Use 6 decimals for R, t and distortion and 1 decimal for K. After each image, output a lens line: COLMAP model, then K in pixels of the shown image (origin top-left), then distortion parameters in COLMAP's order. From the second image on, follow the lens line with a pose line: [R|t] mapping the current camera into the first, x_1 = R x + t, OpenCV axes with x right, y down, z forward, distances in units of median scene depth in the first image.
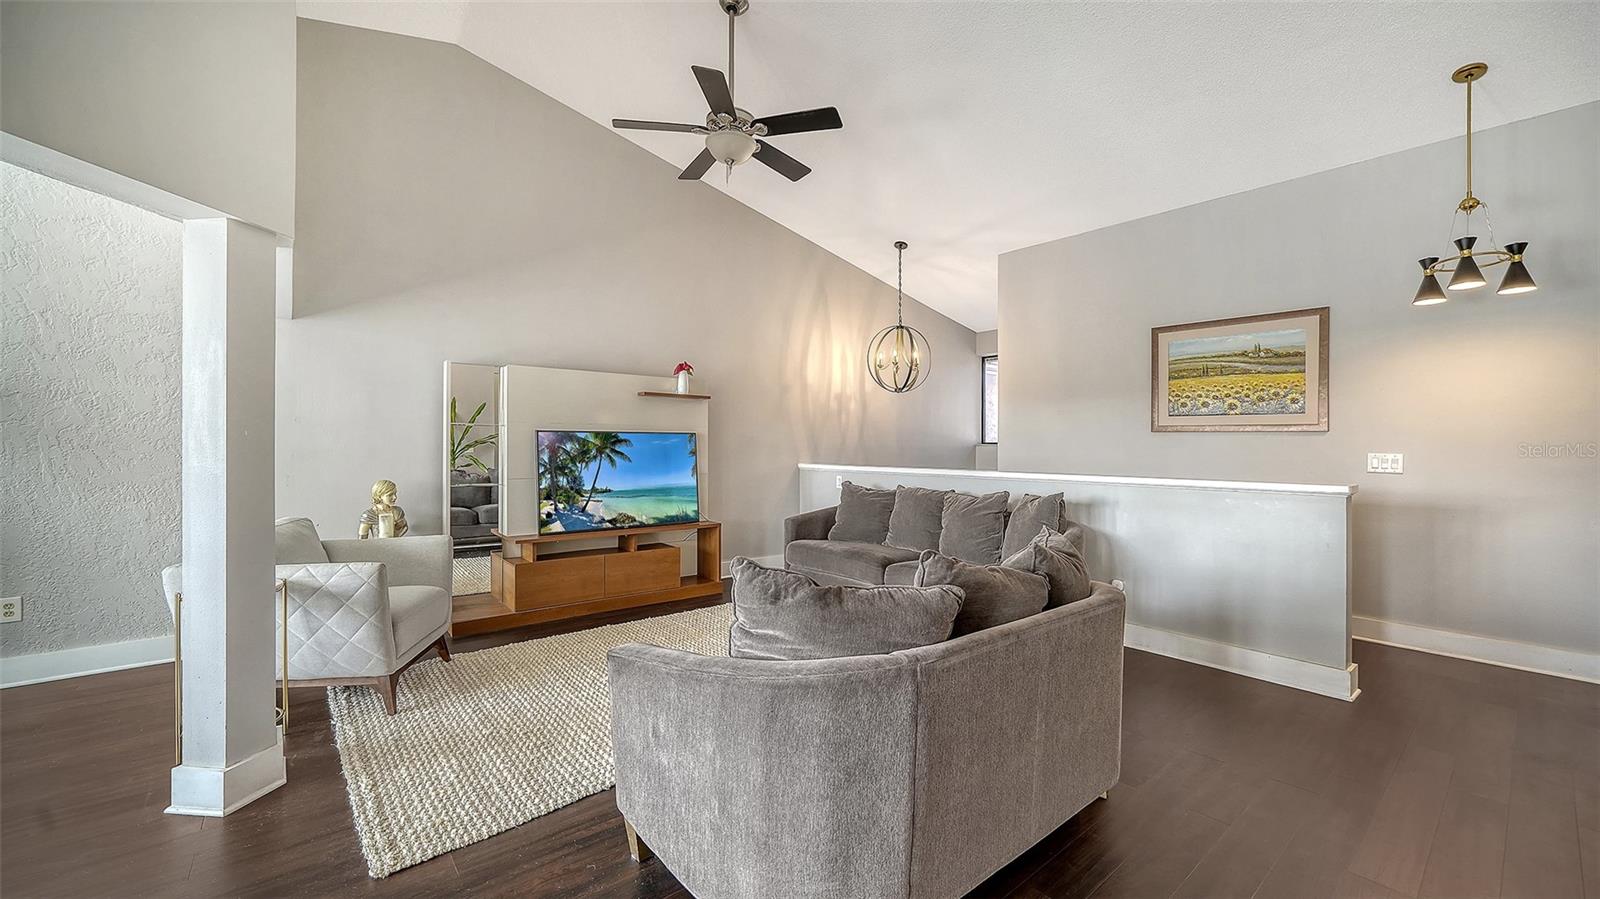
lens RADIAL K [[618.6, 0, 796.8], [0, 618.6, 444.6], [0, 0, 1]] dist [-0.011482, 0.001636]
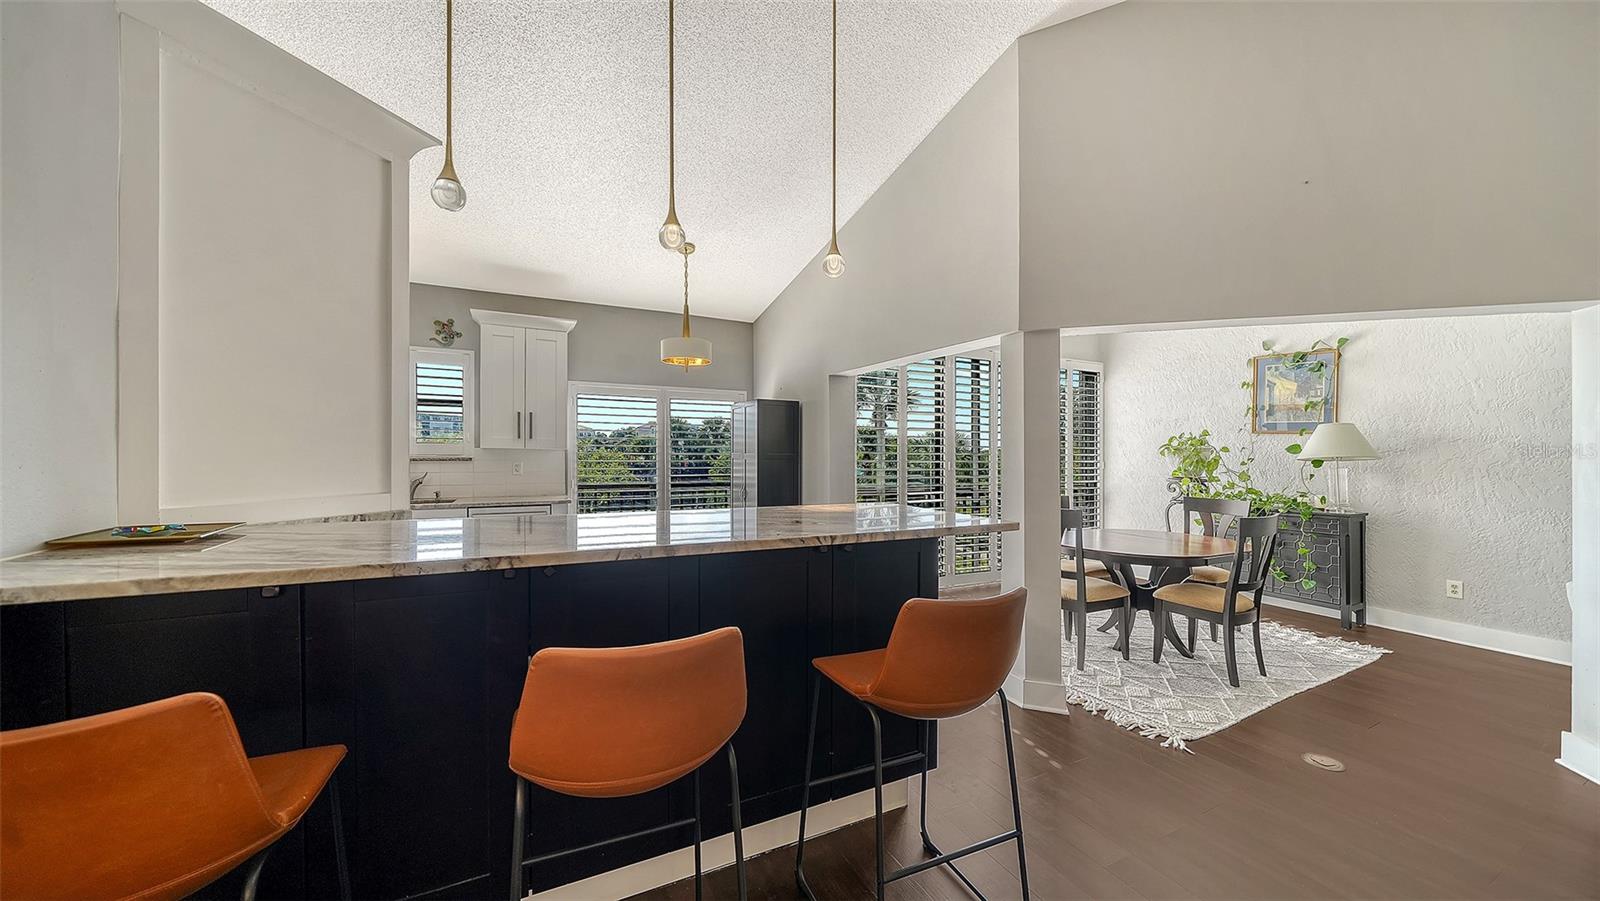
lens RADIAL K [[559.3, 0, 795.0], [0, 559.3, 451.4], [0, 0, 1]] dist [-0.005142, -0.001335]
pose [[-0.223059, -0.013334, -0.974714, 0.224920], [-0.007916, 0.999898, -0.011867, -0.019001], [0.974773, 0.005069, -0.223142, -0.154605]]
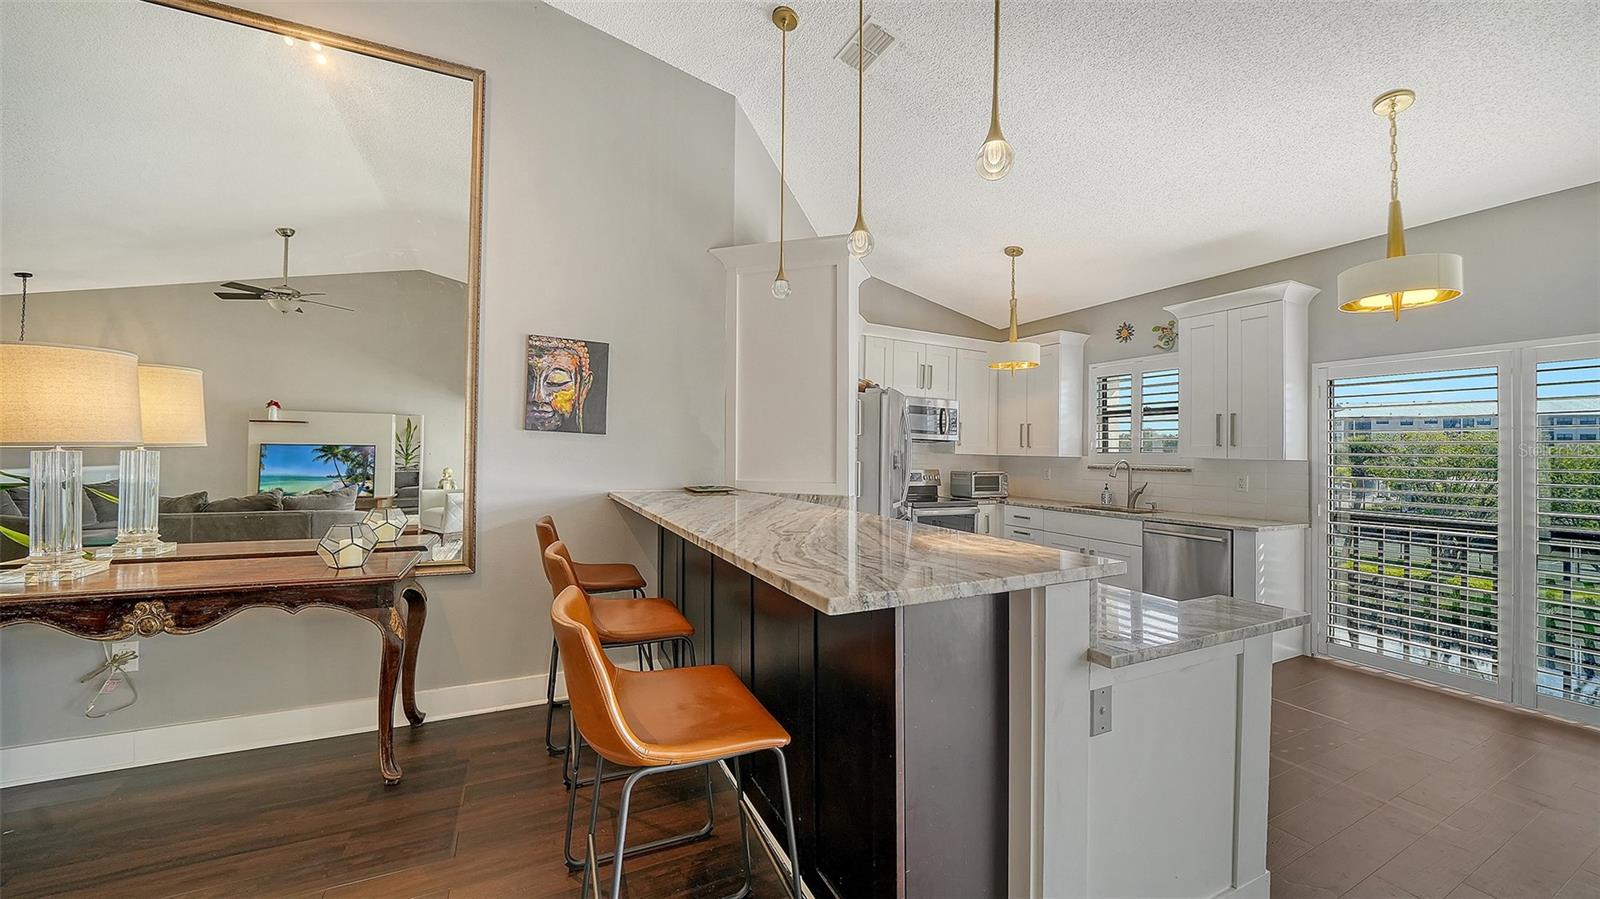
lens RADIAL K [[579.7, 0, 795.9], [0, 579.7, 450.3], [0, 0, 1]] dist [-0.024872, 0.002961]
pose [[-0.970426, -0.023031, 0.240297, -0.257650], [-0.024971, 0.999676, -0.005029, -0.024971], [-0.240103, -0.010880, -0.970686, 0.119609]]
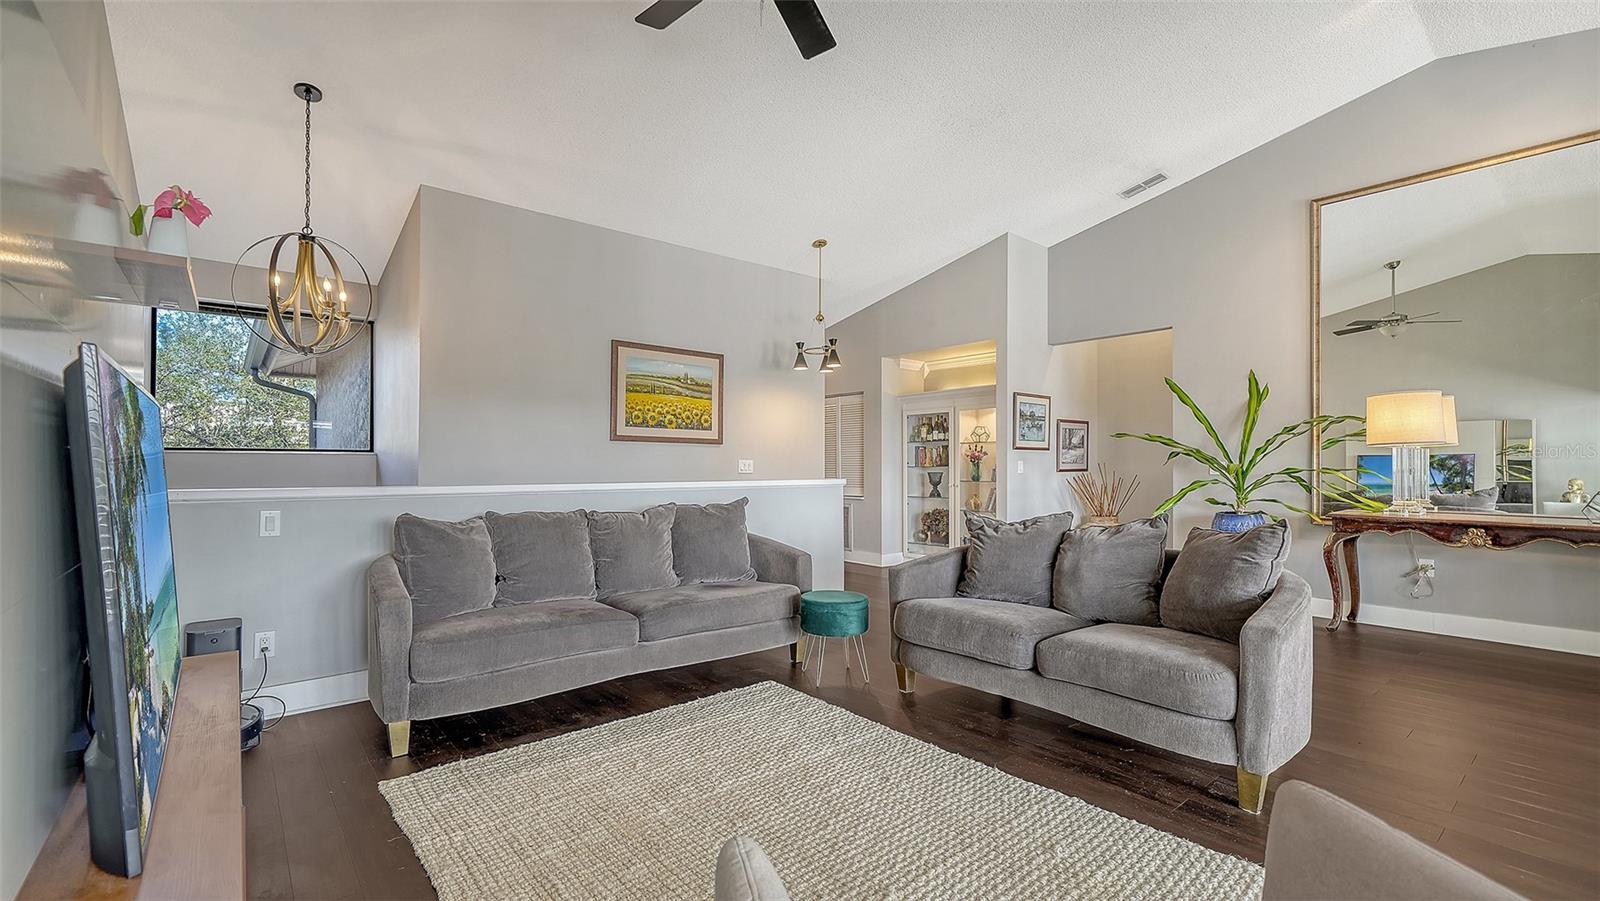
lens RADIAL K [[690.5, 0, 794.2], [0, 690.5, 463.7], [0, 0, 1]] dist [0.004534, -0.000506]
pose [[-0.006990, -0.005840, 0.999959, -0.607206], [-0.004716, 0.999972, 0.005807, 0.010143], [-0.999964, -0.004676, -0.007017, 0.739982]]
